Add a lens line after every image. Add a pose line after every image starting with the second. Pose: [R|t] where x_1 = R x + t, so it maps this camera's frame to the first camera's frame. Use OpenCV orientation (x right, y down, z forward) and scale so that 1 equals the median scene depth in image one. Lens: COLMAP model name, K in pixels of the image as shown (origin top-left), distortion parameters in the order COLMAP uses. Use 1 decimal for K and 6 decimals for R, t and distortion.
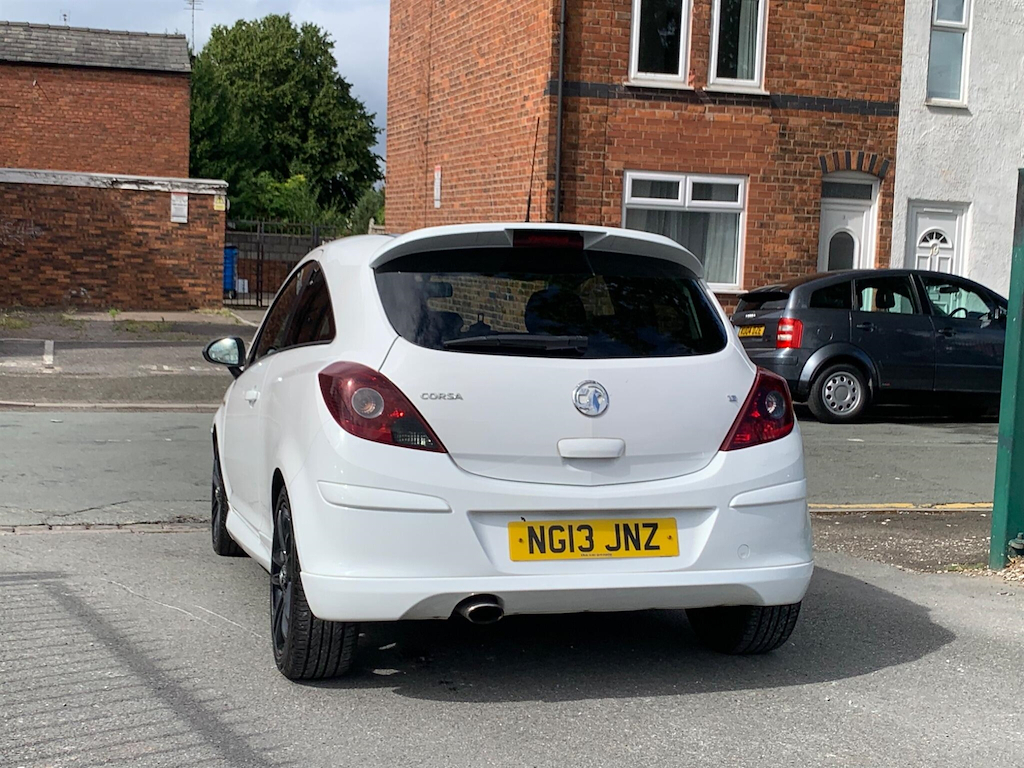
lens RADIAL K [[1408.4, 0, 520.6], [0, 1408.4, 344.1], [0, 0, 1]] dist [0.071352, 0.000000]
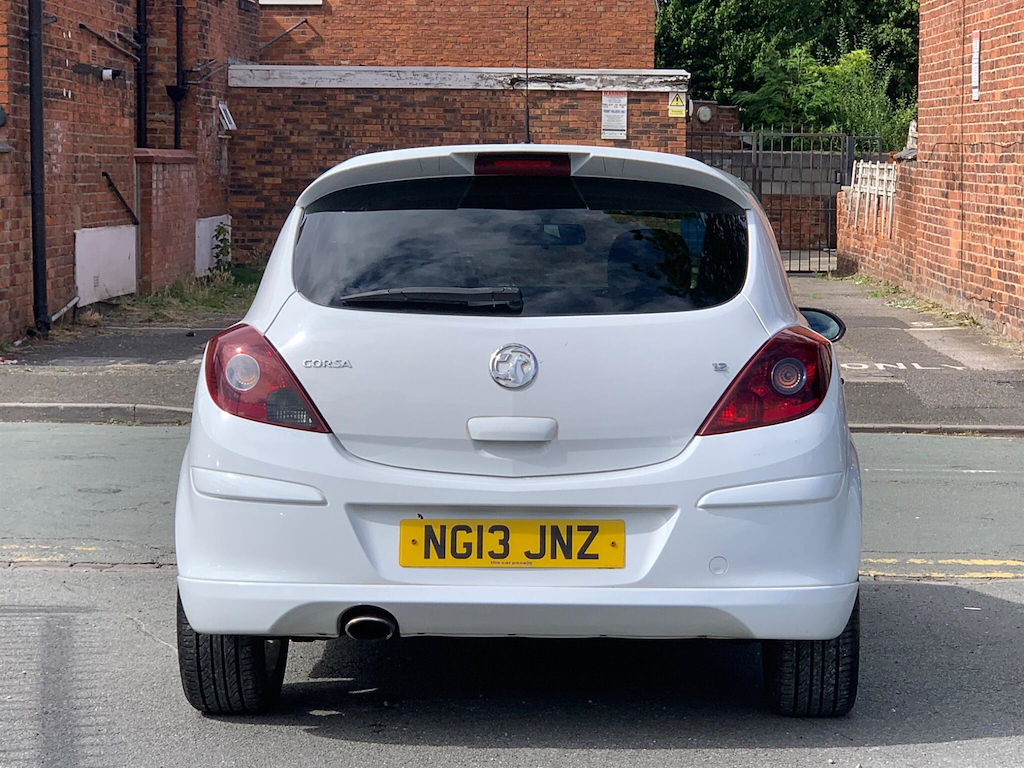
lens RADIAL K [[2437.6, 0, 537.0], [0, 2437.6, 399.7], [0, 0, 1]] dist [0.063992, 0.000000]
pose [[0.948685, -0.001894, -0.316217, 0.471245], [0.009841, 0.999675, 0.023535, 0.023972], [0.316070, -0.025439, 0.948395, -0.276472]]
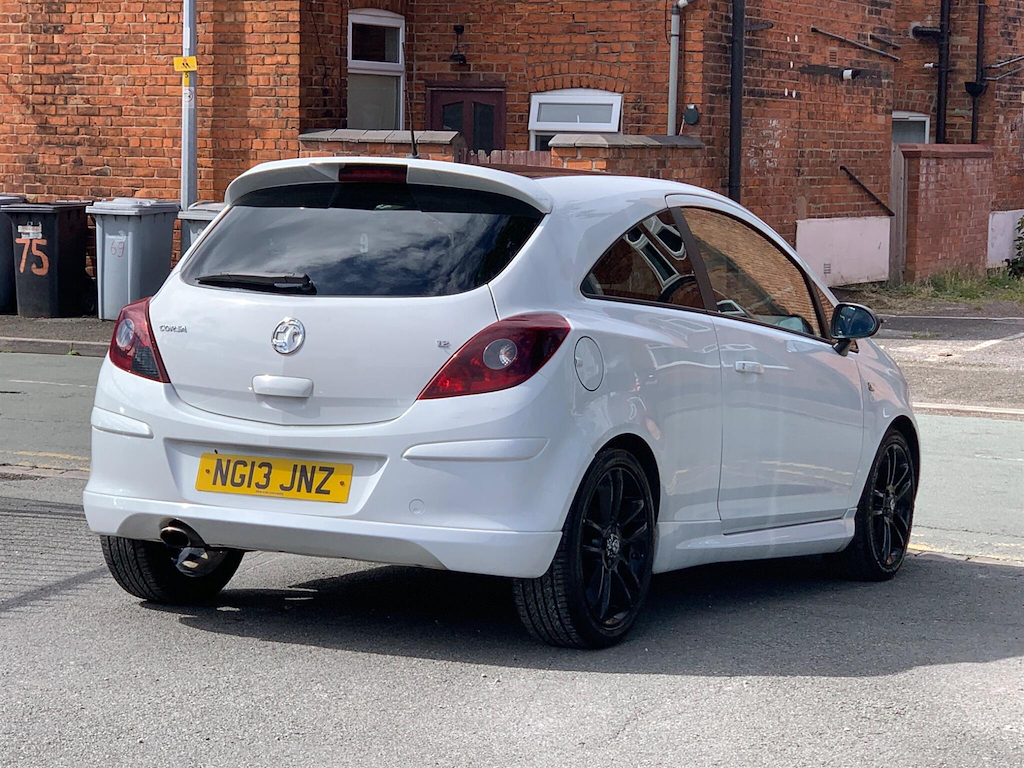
lens RADIAL K [[2437.6, 0, 511.6], [0, 2437.6, 383.5], [0, 0, 1]] dist [0.063992, 0.000000]
pose [[0.719168, 0.041037, -0.693624, 1.282273], [-0.031299, 0.999154, 0.026661, 0.020137], [0.694131, 0.002536, 0.719844, -0.110603]]
